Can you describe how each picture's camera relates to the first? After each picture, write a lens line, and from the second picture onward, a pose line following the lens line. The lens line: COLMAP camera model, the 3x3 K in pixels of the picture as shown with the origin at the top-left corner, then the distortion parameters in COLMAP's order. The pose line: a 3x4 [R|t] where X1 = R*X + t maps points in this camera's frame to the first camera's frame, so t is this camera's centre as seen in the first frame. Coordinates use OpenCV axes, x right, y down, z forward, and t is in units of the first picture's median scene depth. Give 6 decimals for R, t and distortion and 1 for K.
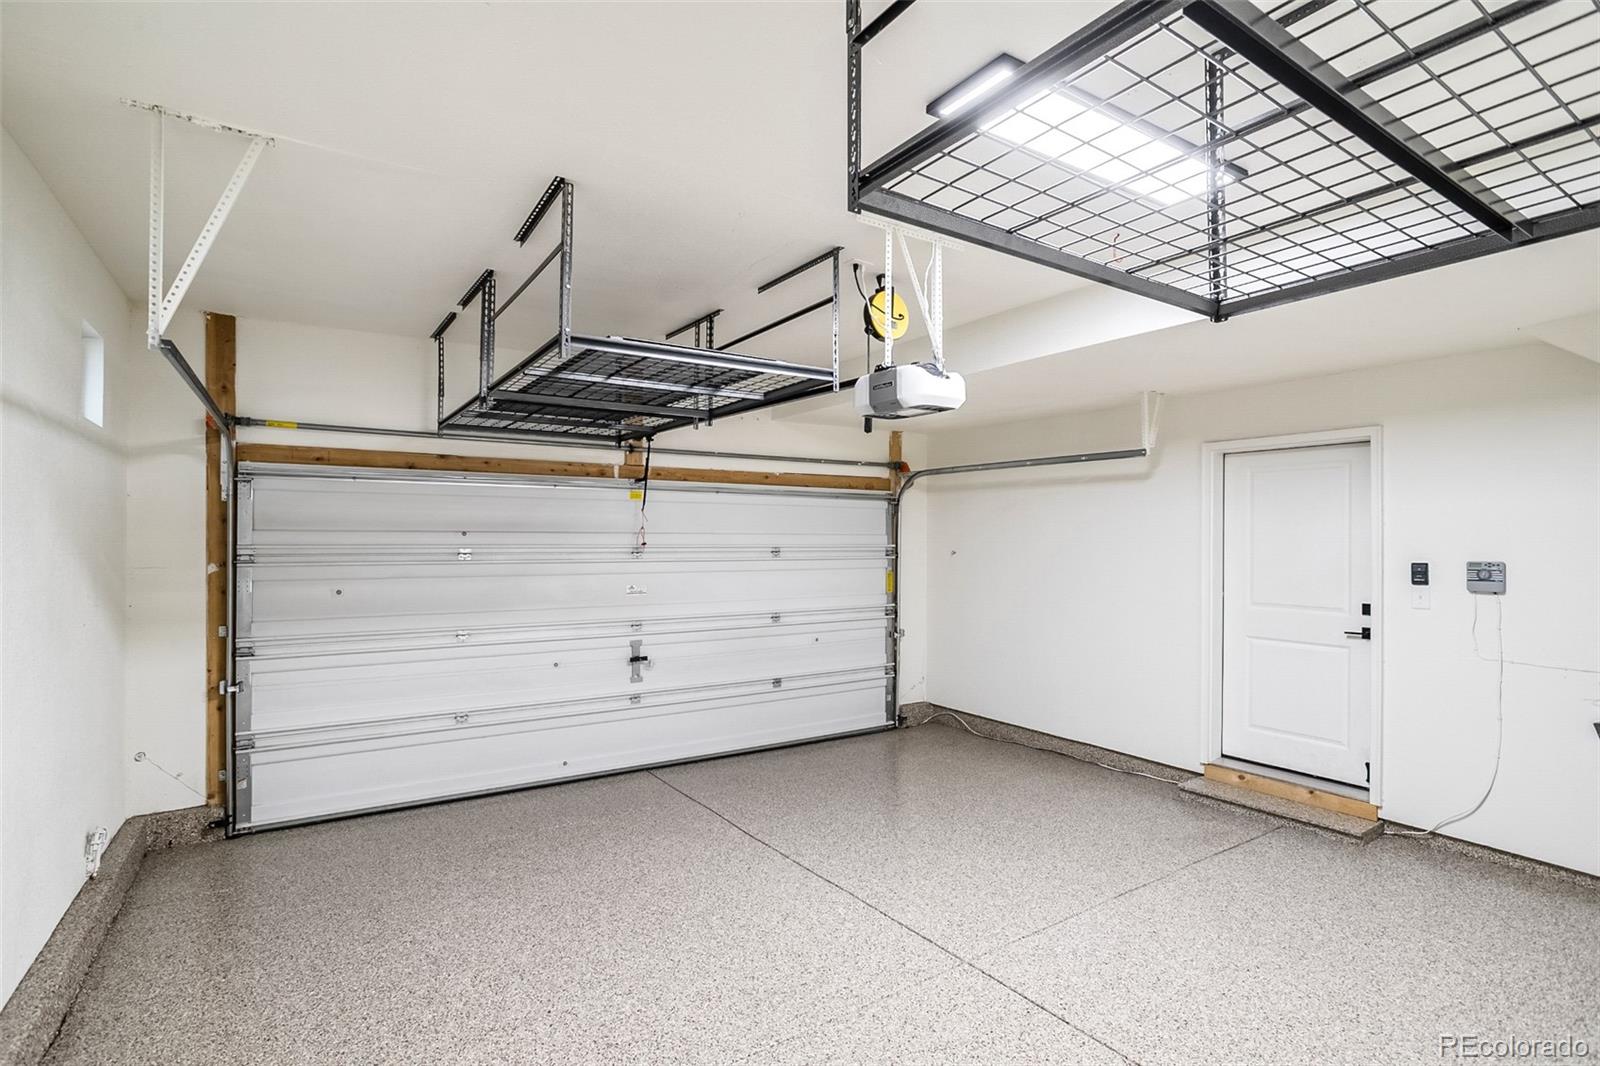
lens RADIAL K [[775.4, 0, 791.1], [0, 775.4, 533.4], [0, 0, 1]] dist [-0.032369, 0.004183]
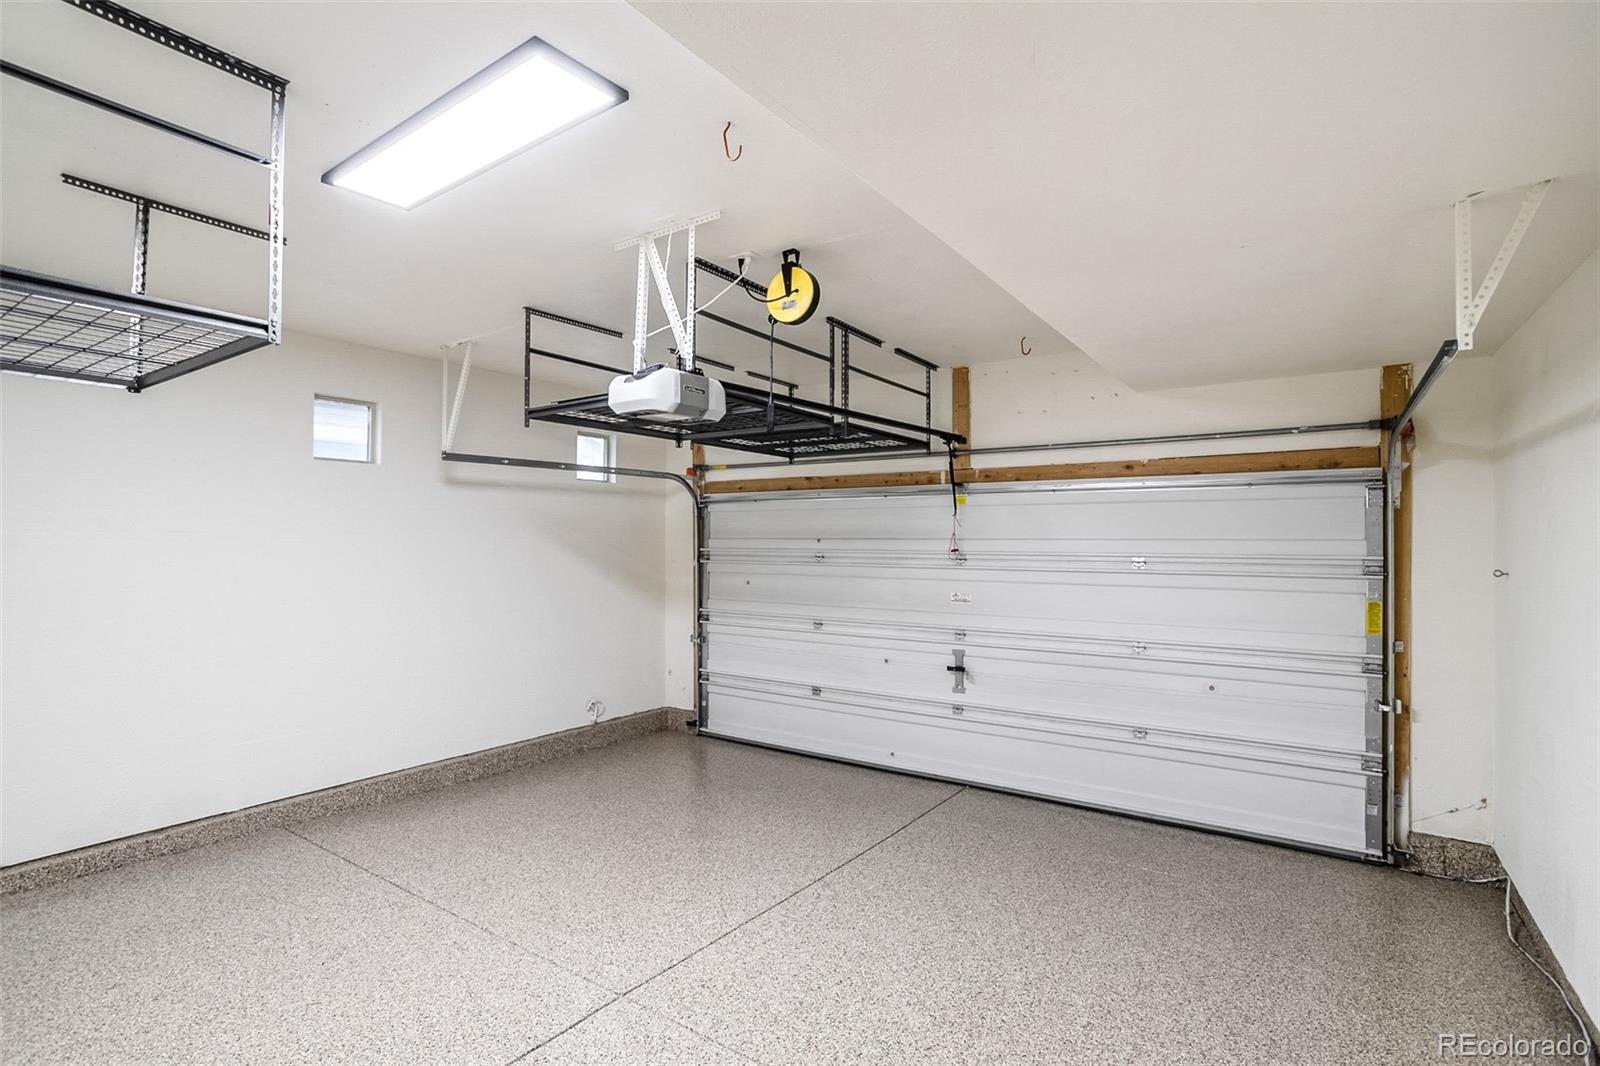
lens RADIAL K [[775.4, 0, 795.2], [0, 775.4, 535.6], [0, 0, 1]] dist [-0.032369, 0.004183]
pose [[0.381794, -0.007084, -0.924220, 0.634592], [0.004421, 0.999973, -0.005839, -0.000052], [0.924237, -0.001857, 0.381815, 0.451375]]
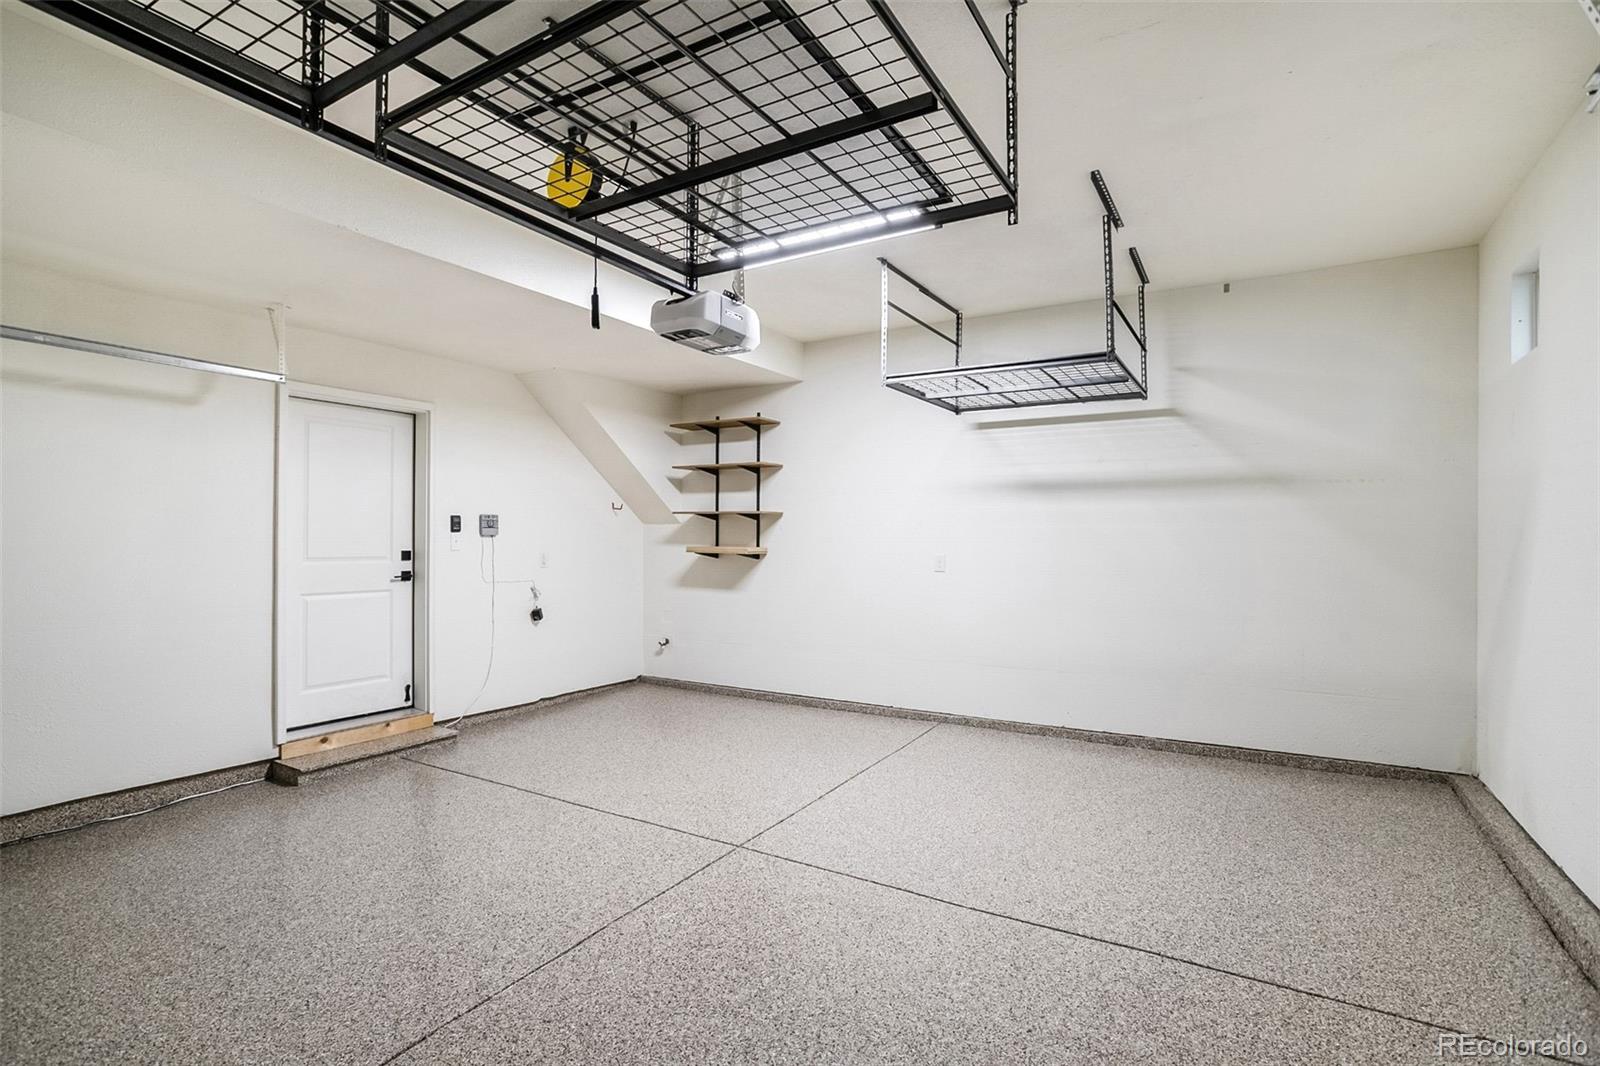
lens RADIAL K [[775.4, 0, 795.2], [0, 775.4, 537.1], [0, 0, 1]] dist [-0.032369, 0.004183]
pose [[-0.433361, -0.002316, 0.901217, -0.454630], [-0.008110, 0.999966, -0.001330, 0.053634], [-0.901184, -0.007886, -0.433365, 0.767406]]
